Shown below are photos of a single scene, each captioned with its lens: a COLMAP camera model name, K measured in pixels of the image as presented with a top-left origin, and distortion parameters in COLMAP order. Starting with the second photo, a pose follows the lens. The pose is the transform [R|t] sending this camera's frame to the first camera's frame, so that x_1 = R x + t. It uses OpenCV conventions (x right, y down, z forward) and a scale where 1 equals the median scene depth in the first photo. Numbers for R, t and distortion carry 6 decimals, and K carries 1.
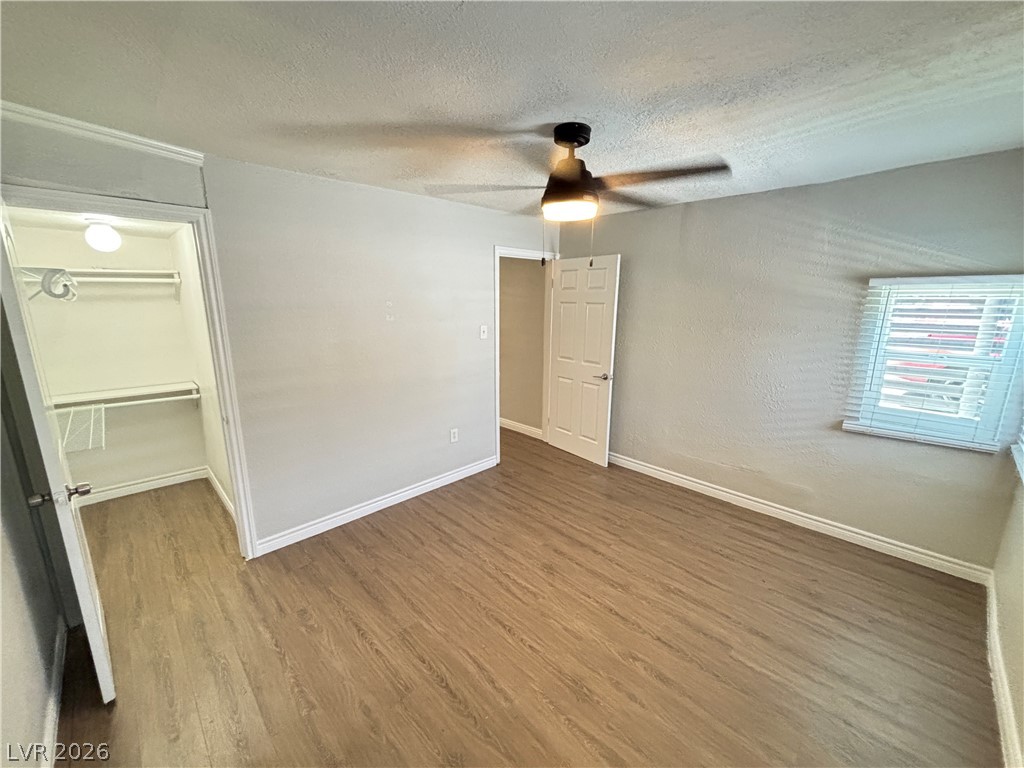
lens RADIAL K [[414.0, 0, 511.1], [0, 414.0, 385.3], [0, 0, 1]] dist [0.000096, 0.000578]
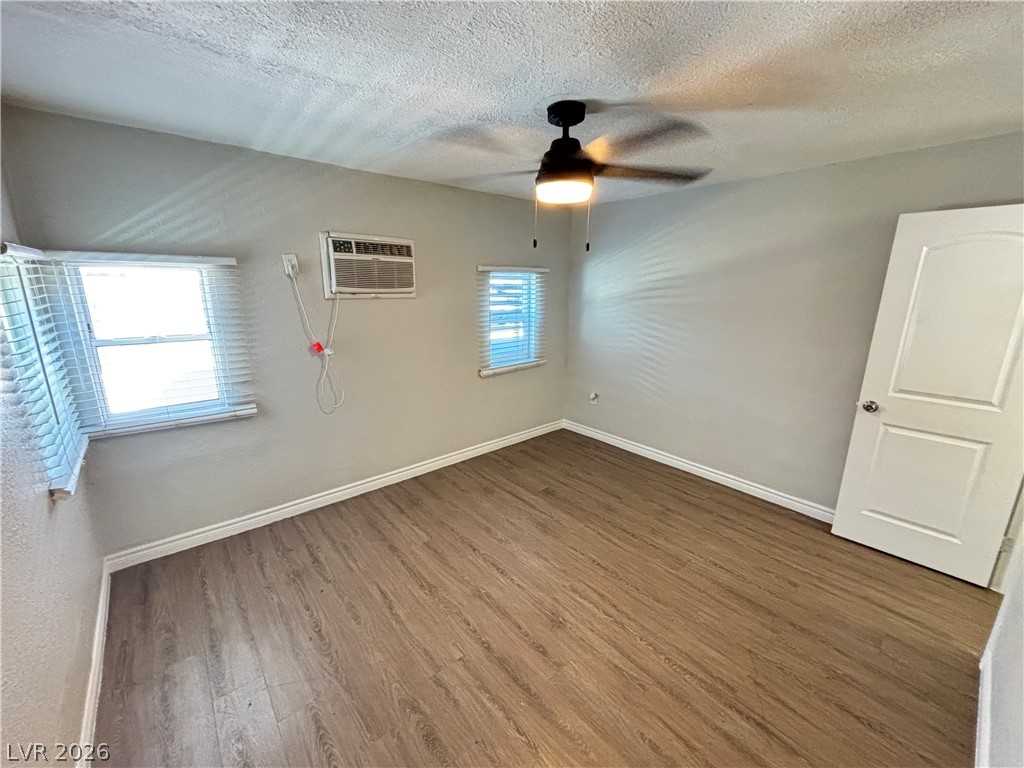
lens RADIAL K [[414.0, 0, 511.1], [0, 414.0, 385.3], [0, 0, 1]] dist [0.000096, 0.000578]
pose [[-0.997315, -0.028135, 0.067611, 0.149332], [0.005260, 0.893347, 0.449336, -0.359148], [-0.073042, 0.448485, -0.890801, 1.649563]]
